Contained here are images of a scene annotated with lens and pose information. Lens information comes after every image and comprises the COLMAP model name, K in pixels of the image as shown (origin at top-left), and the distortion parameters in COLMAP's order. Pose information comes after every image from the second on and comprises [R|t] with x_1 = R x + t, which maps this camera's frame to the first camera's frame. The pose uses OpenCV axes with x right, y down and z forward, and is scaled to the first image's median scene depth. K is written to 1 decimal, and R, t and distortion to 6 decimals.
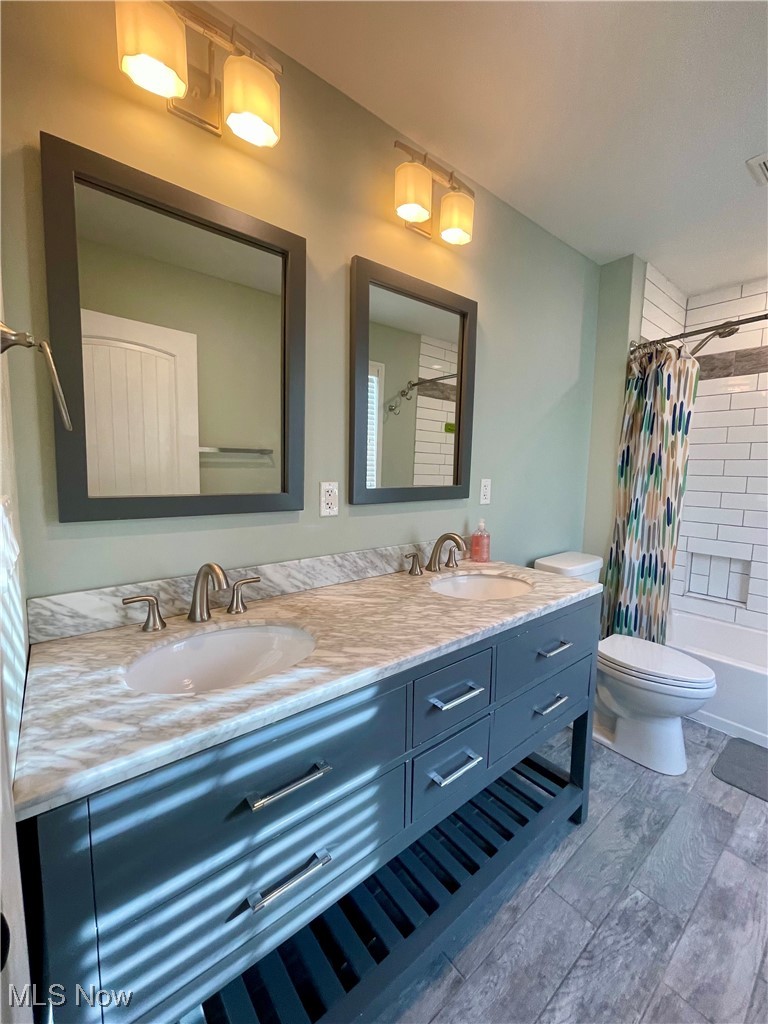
lens RADIAL K [[412.5, 0, 384.6], [0, 412.5, 505.7], [0, 0, 1]] dist [-0.001744, -0.000301]
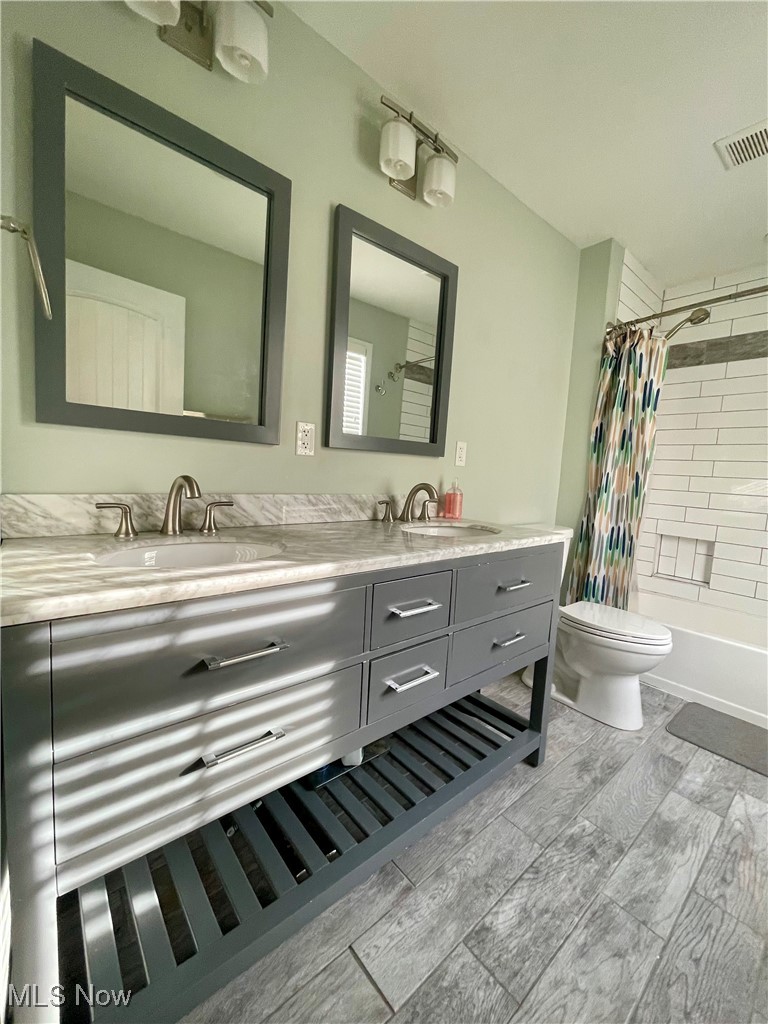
lens RADIAL K [[412.5, 0, 384.3], [0, 412.5, 505.0], [0, 0, 1]] dist [-0.001744, -0.000301]
pose [[0.998929, 0.037155, 0.027586, 0.040555], [-0.037005, 0.999298, -0.005923, 0.148261], [-0.027786, 0.004896, 0.999602, -0.036206]]
